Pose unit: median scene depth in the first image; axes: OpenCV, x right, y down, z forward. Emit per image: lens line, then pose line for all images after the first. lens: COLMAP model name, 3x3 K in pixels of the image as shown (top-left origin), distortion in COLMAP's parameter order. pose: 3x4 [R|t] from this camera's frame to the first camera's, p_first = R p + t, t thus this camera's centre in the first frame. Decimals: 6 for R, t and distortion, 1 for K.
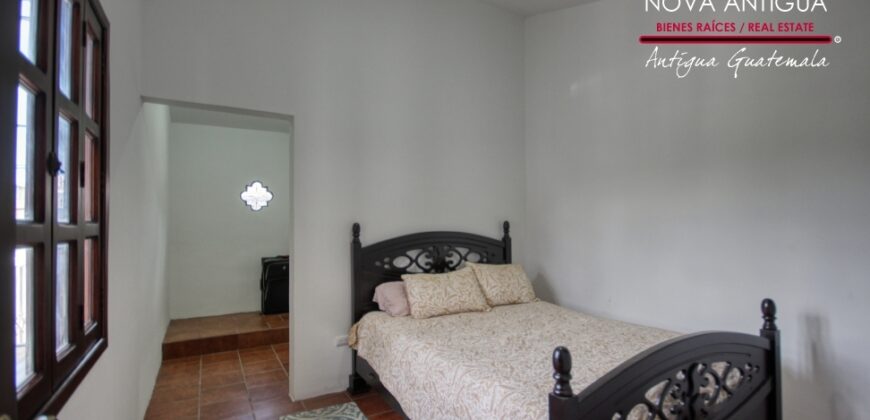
lens RADIAL K [[408.5, 0, 444.4], [0, 408.5, 211.9], [0, 0, 1]] dist [0.000625, -0.008644]
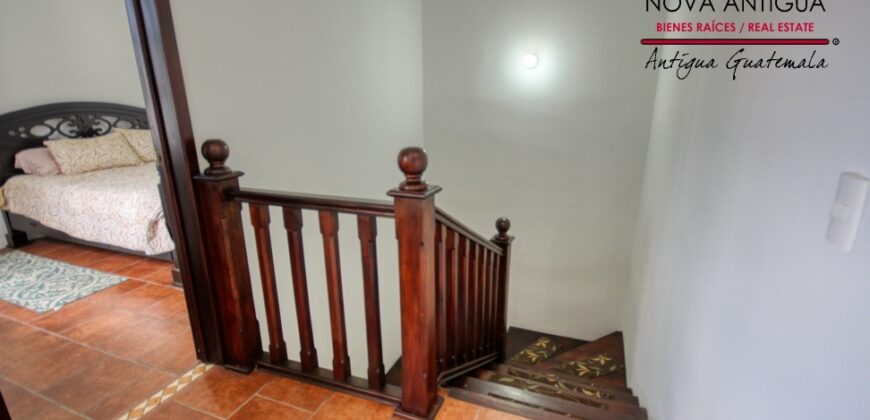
lens RADIAL K [[408.5, 0, 444.4], [0, 408.5, 211.9], [0, 0, 1]] dist [0.000625, -0.008644]
pose [[0.783252, -0.169213, 0.598233, 0.060367], [-0.018395, 0.955518, 0.294357, -0.010017], [-0.621432, -0.241560, 0.745299, -0.569204]]
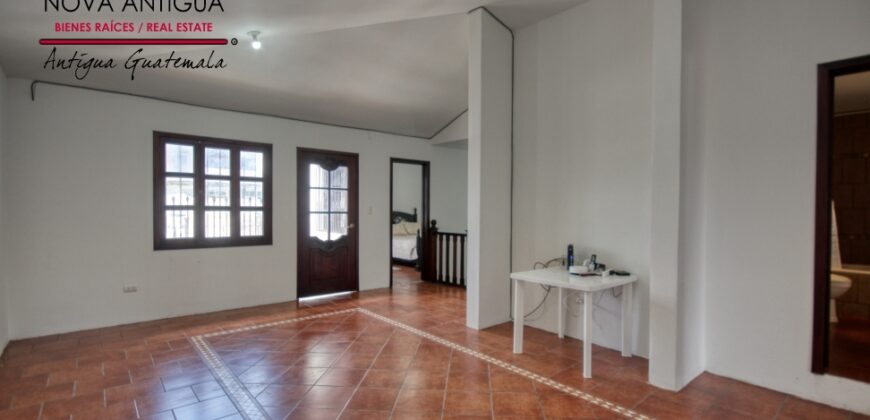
lens RADIAL K [[408.5, 0, 444.4], [0, 408.5, 211.9], [0, 0, 1]] dist [0.000625, -0.008644]
pose [[0.983412, 0.014675, 0.180792, -0.196101], [-0.020696, 0.999291, 0.031464, -0.052780], [-0.180202, -0.034684, 0.983018, -2.216543]]
